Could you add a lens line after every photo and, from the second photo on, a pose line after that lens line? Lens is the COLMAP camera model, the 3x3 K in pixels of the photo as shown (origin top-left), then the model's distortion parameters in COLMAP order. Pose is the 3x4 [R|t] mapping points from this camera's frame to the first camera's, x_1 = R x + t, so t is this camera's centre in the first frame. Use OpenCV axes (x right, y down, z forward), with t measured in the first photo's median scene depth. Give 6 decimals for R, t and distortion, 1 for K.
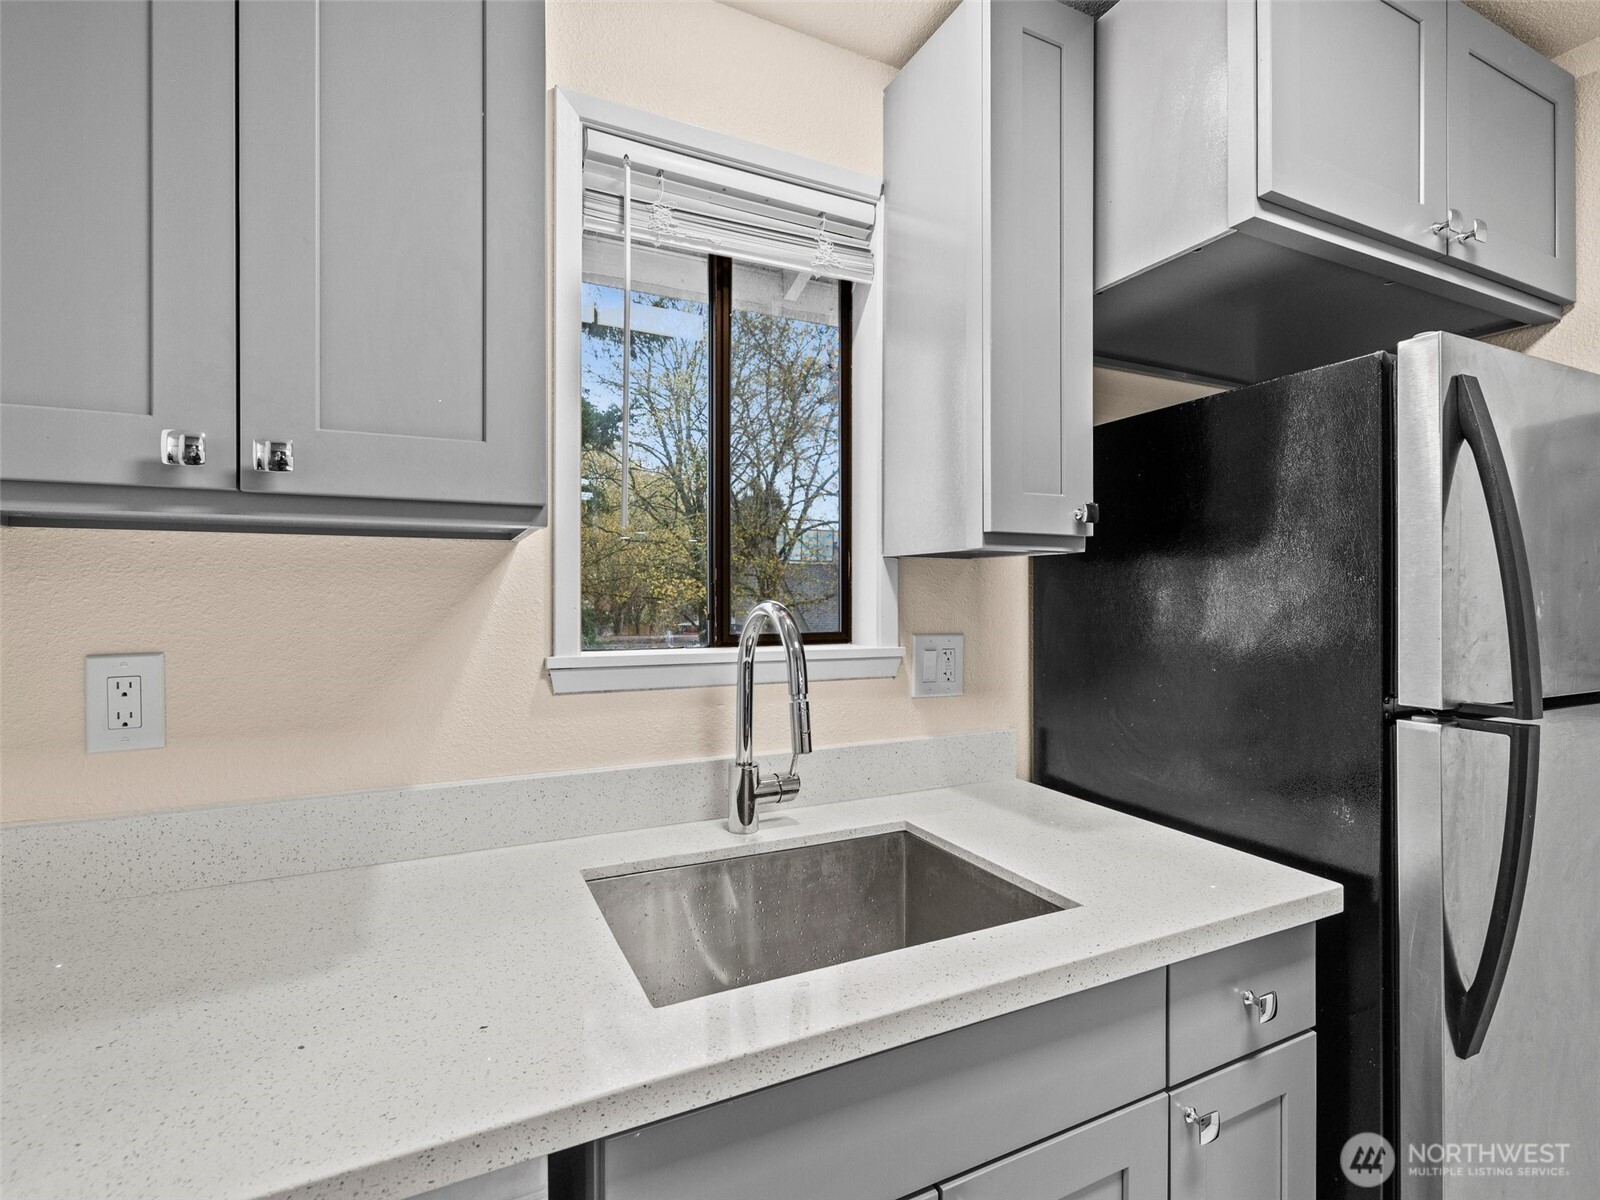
lens RADIAL K [[760.9, 0, 797.3], [0, 760.9, 598.2], [0, 0, 1]] dist [-0.000108, -0.000975]
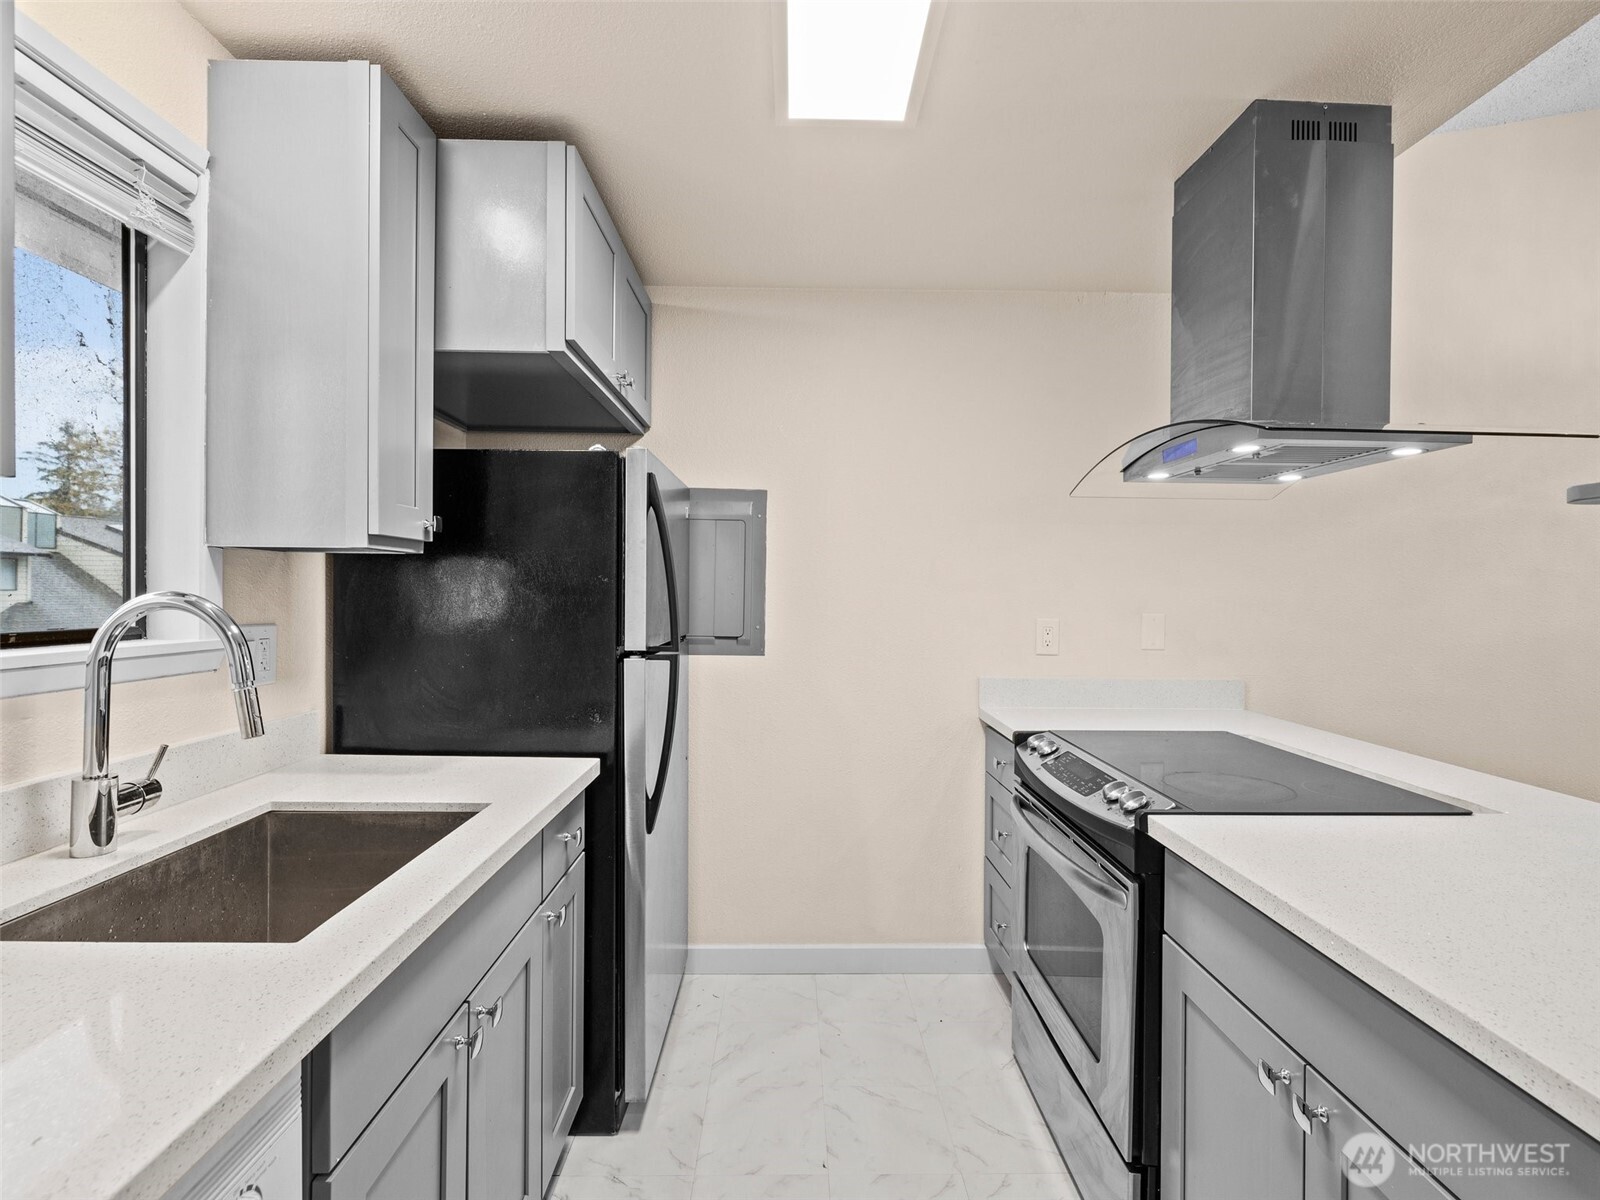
lens RADIAL K [[760.9, 0, 808.1], [0, 760.9, 594.9], [0, 0, 1]] dist [-0.000108, -0.000975]
pose [[0.416538, -0.001410, 0.909117, -0.525333], [-0.005060, 0.999980, 0.003869, 0.000455], [-0.909104, -0.006212, 0.416522, -0.109538]]
